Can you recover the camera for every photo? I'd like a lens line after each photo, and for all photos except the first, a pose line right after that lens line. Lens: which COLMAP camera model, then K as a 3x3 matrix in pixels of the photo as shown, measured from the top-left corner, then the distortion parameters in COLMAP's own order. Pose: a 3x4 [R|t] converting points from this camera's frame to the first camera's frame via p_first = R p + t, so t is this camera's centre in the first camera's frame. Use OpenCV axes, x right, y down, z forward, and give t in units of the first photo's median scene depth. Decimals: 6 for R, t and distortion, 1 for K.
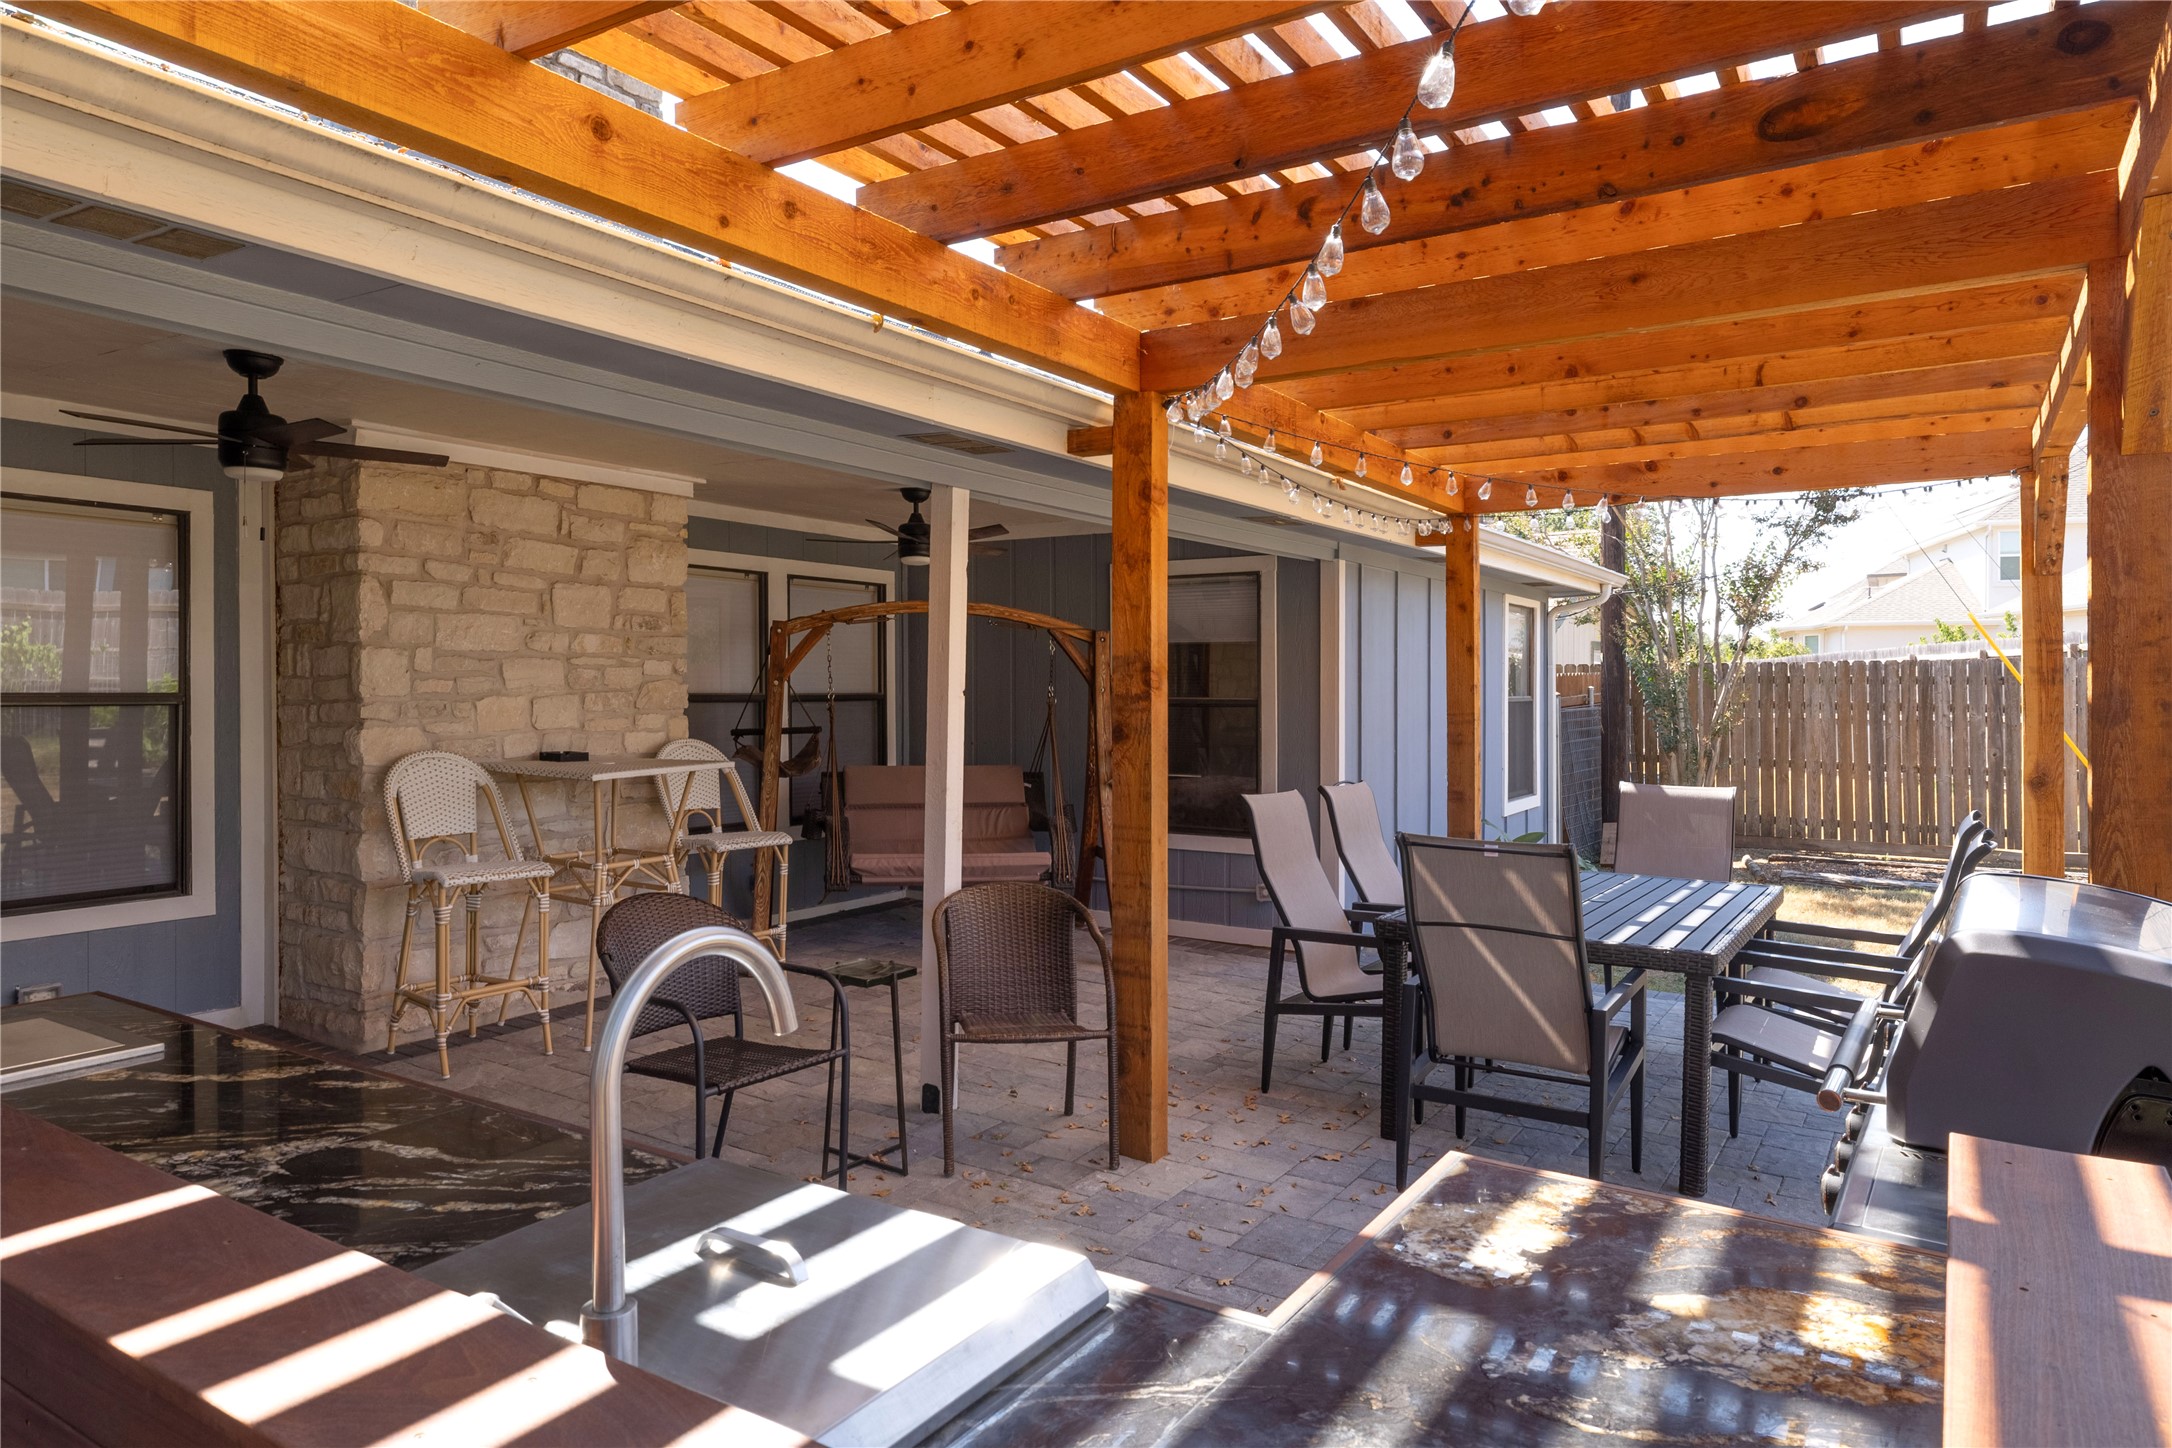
lens RADIAL K [[1332.1, 0, 1086.0], [0, 1332.1, 724.0], [0, 0, 1]] dist [-0.001674, -0.000386]
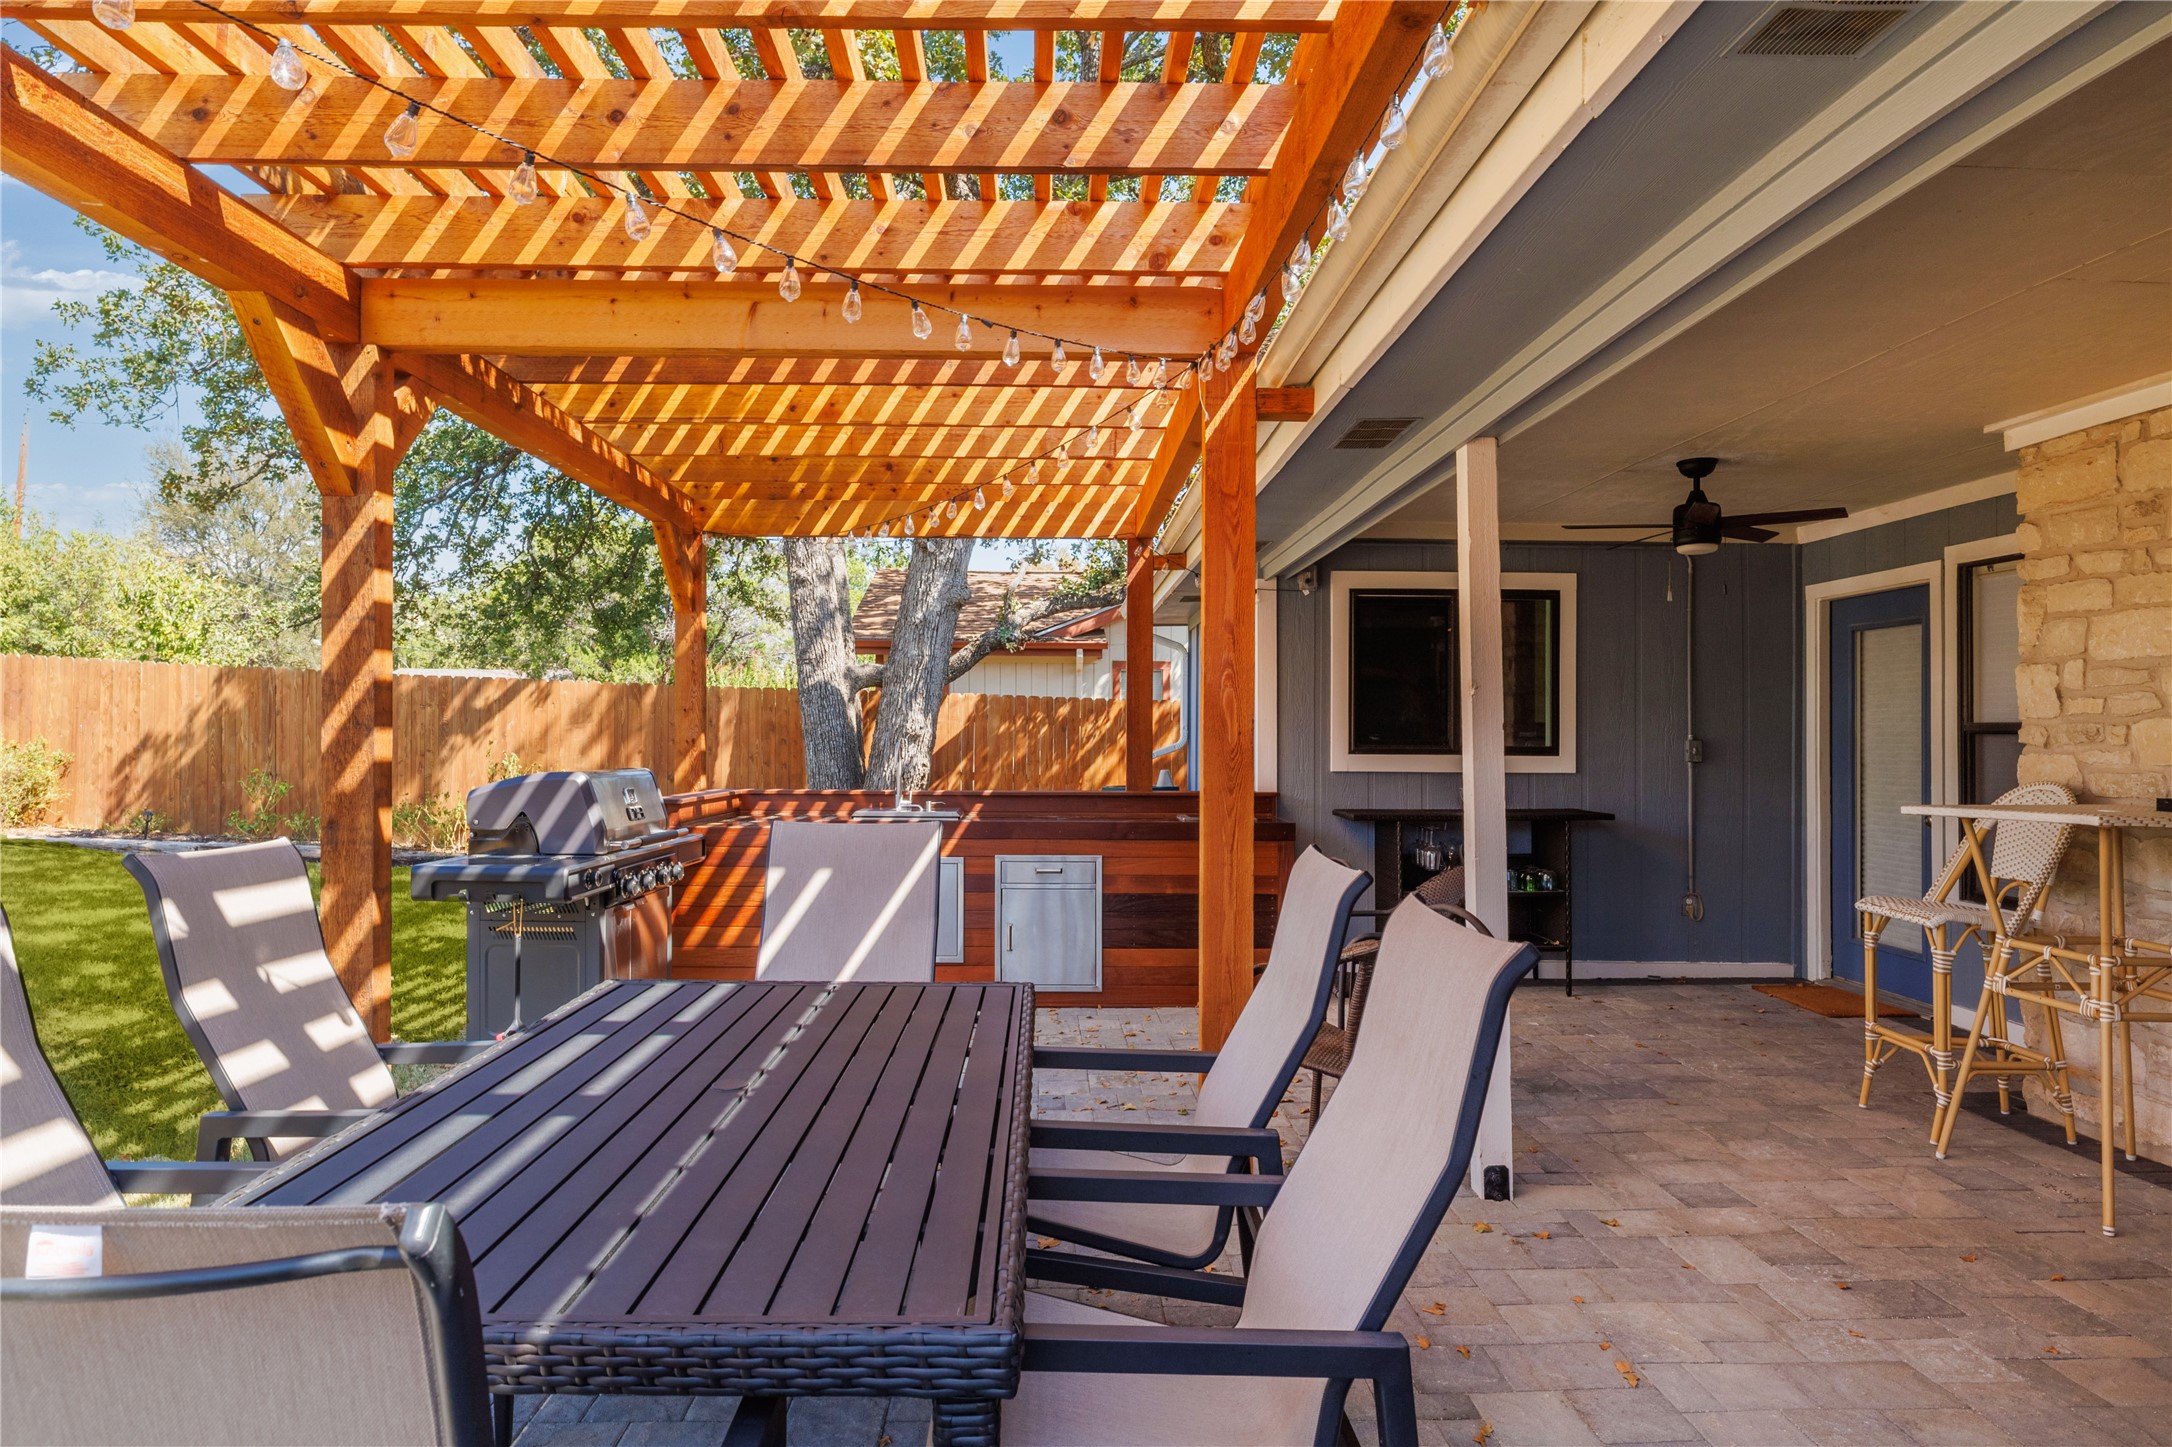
lens RADIAL K [[1259.0, 0, 1086.0], [0, 1259.0, 723.5], [0, 0, 1]] dist [-0.056967, -0.000563]
pose [[-0.805879, -0.023562, -0.591611, 0.440537], [-0.033777, 0.999410, 0.006208, -0.001475], [0.591116, 0.024986, -0.806200, 1.223761]]
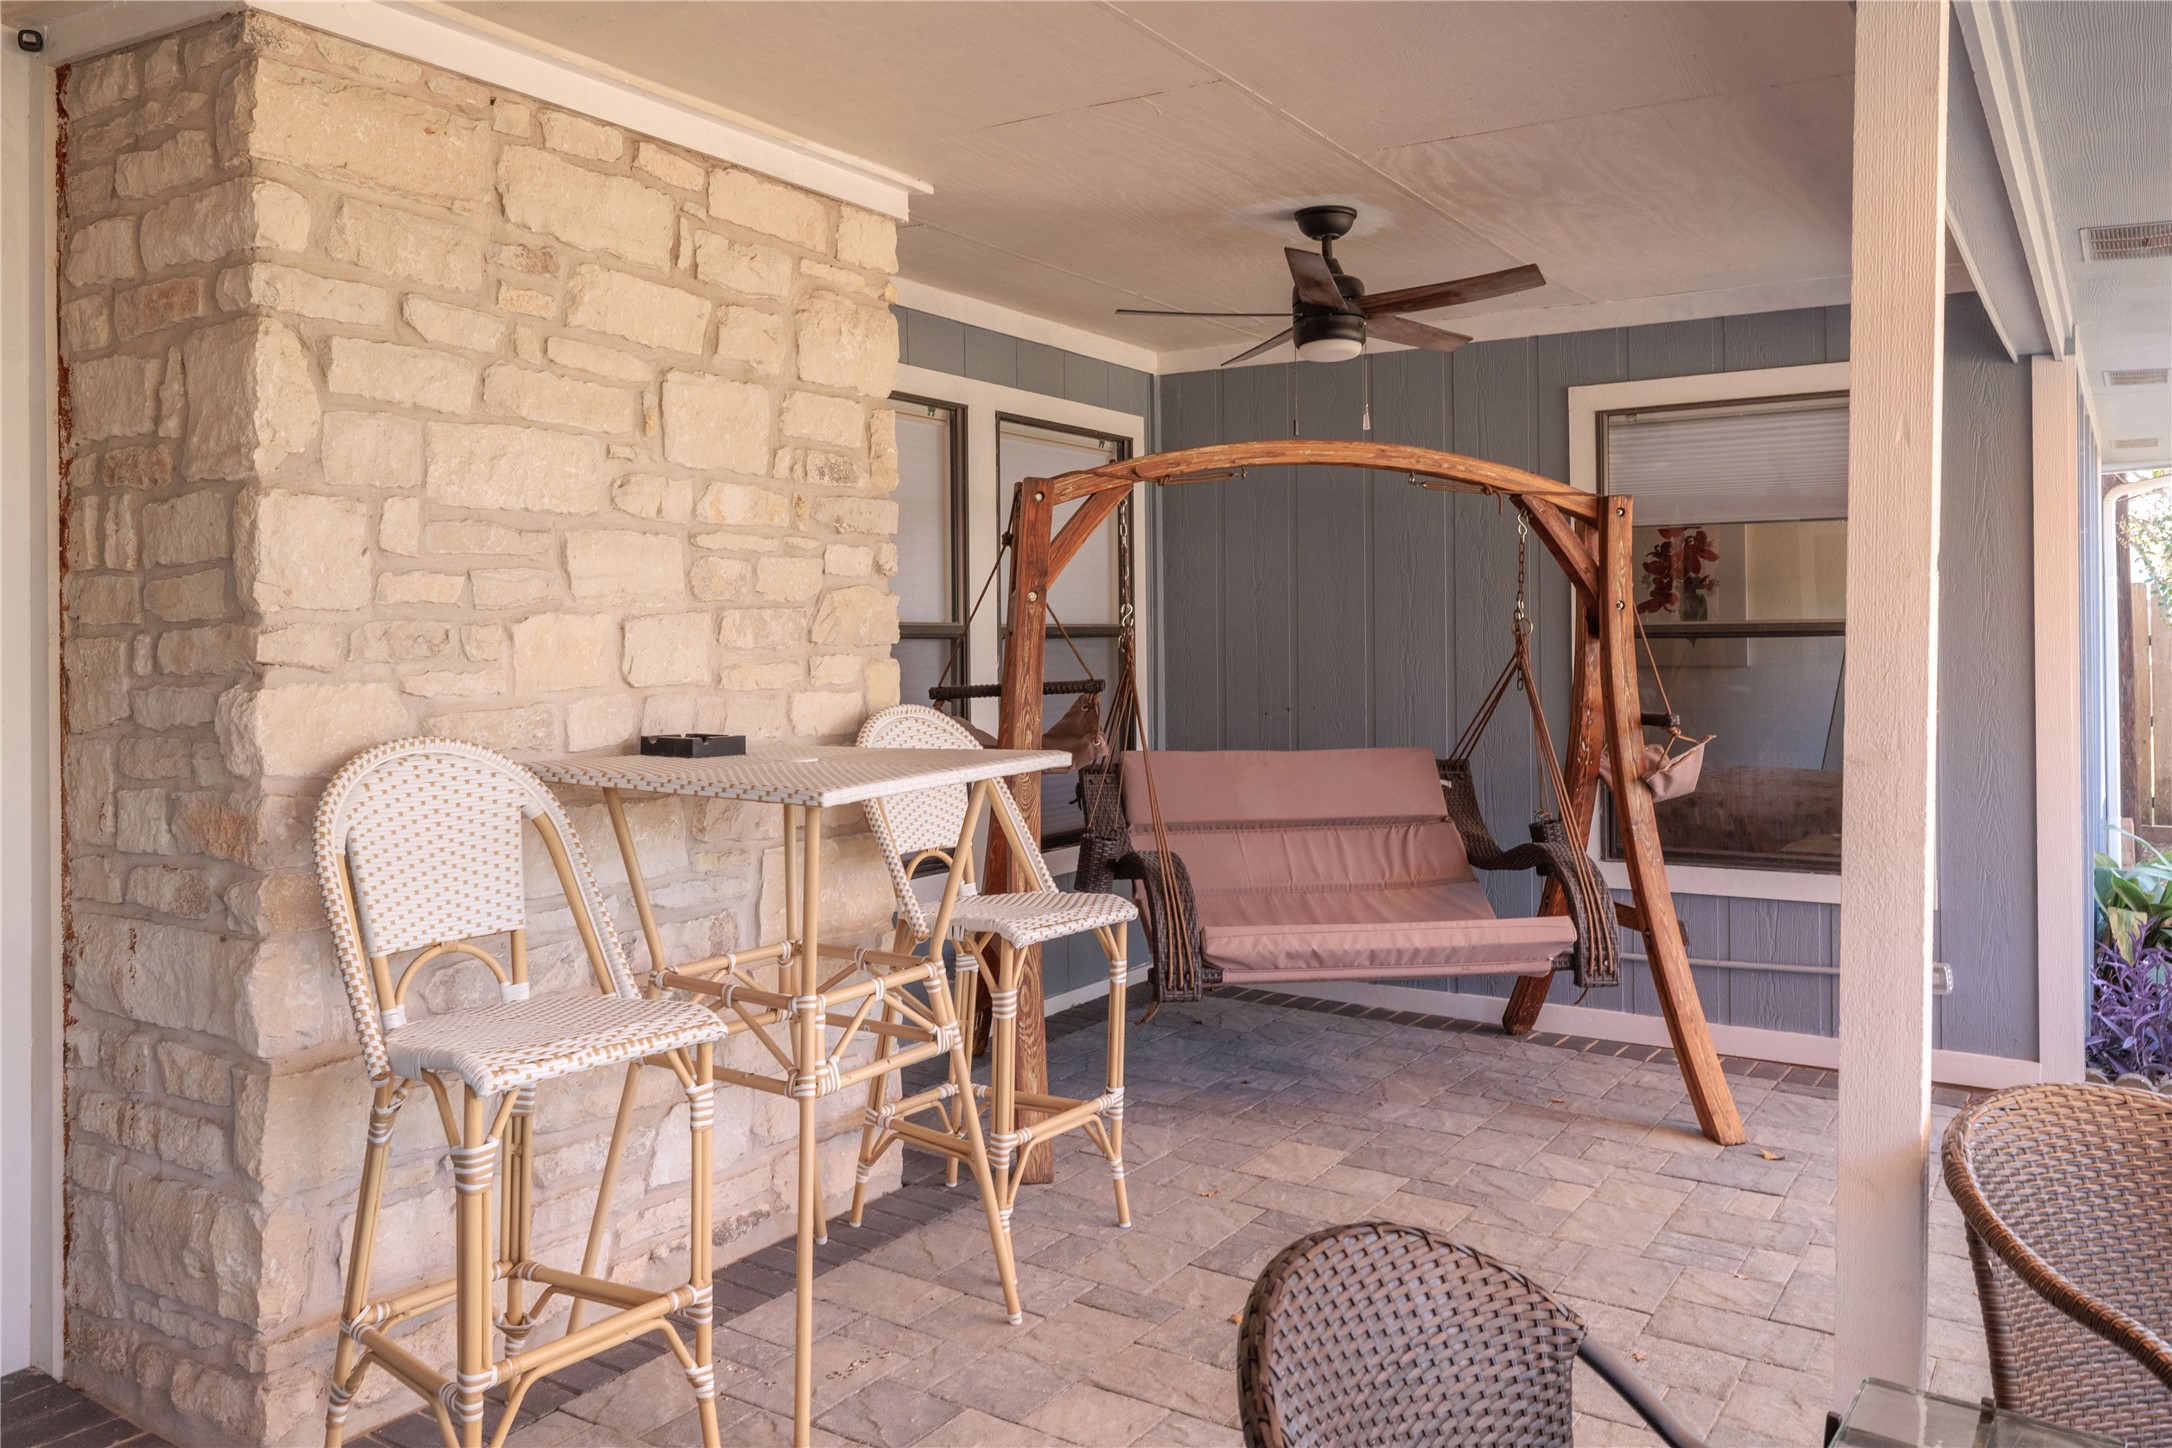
lens RADIAL K [[1616.0, 0, 1091.2], [0, 1616.0, 643.3], [0, 0, 1]] dist [-0.002532, 0.000114]
pose [[0.999919, -0.012737, 0.000291, -0.270767], [0.012740, 0.999561, -0.026764, 0.006172], [0.000050, 0.026766, 0.999642, 0.472283]]
